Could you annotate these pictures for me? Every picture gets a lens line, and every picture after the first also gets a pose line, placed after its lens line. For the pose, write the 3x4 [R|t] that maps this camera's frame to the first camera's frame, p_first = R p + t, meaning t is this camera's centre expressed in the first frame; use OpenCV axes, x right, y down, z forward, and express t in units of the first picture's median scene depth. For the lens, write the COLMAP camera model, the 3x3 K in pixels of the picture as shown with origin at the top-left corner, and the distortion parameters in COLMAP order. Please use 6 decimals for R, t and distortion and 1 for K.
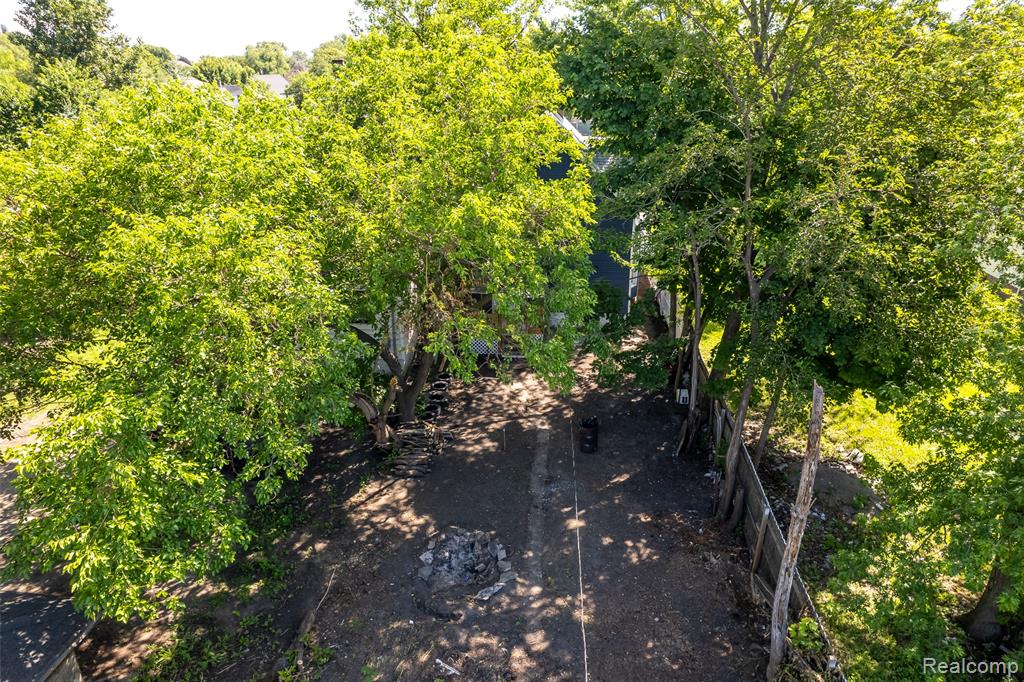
lens RADIAL K [[658.1, 0, 514.8], [0, 658.1, 339.3], [0, 0, 1]] dist [-0.026048, 0.008660]
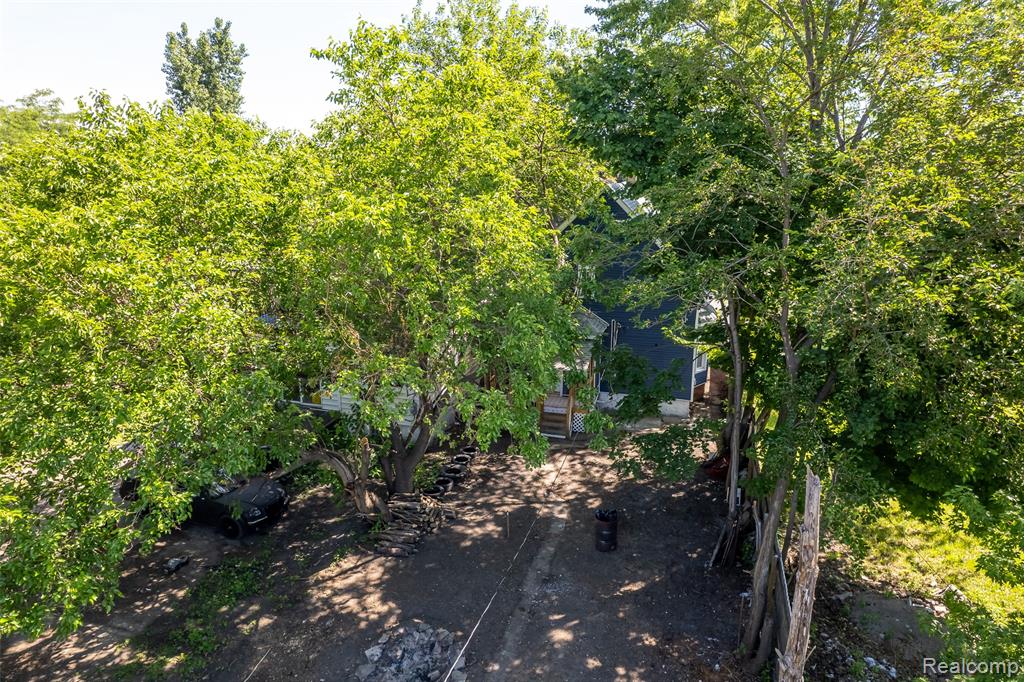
lens RADIAL K [[658.1, 0, 508.3], [0, 658.1, 344.6], [0, 0, 1]] dist [-0.026048, 0.008660]
pose [[0.980735, 0.054653, -0.187541, 0.146822], [-0.078463, 0.989426, -0.121984, 0.025547], [0.178891, 0.134349, 0.974653, 0.137187]]
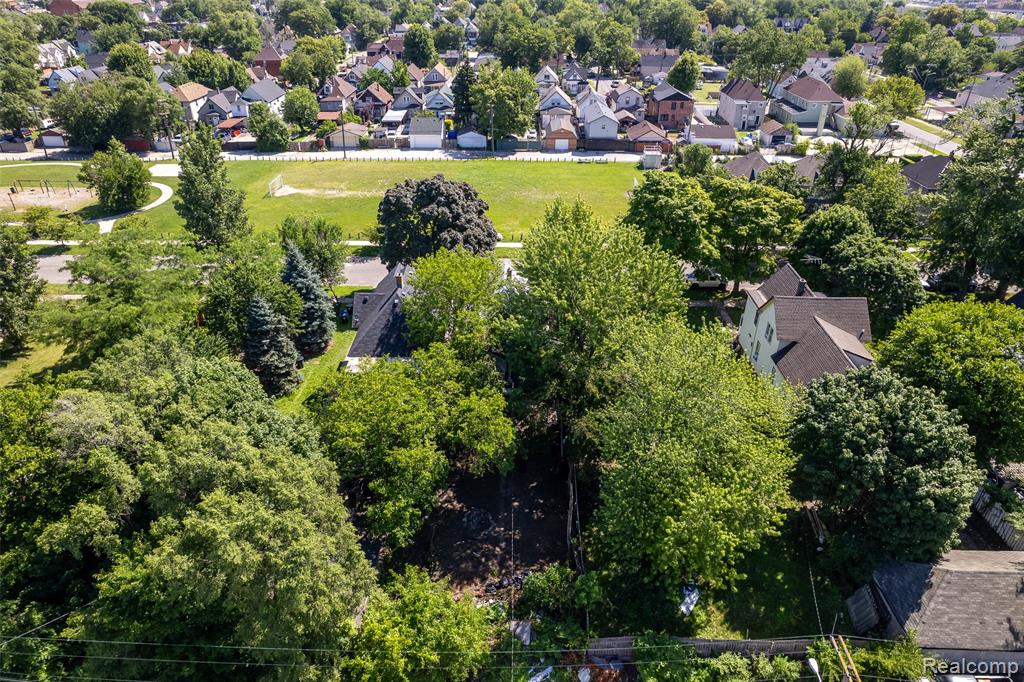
lens RADIAL K [[658.1, 0, 514.1], [0, 658.1, 340.0], [0, 0, 1]] dist [-0.026048, 0.008660]
pose [[0.998298, -0.029414, 0.050352, -0.033129], [0.022323, 0.990456, 0.136010, -0.730148], [-0.053872, -0.134655, 0.989427, -1.541264]]
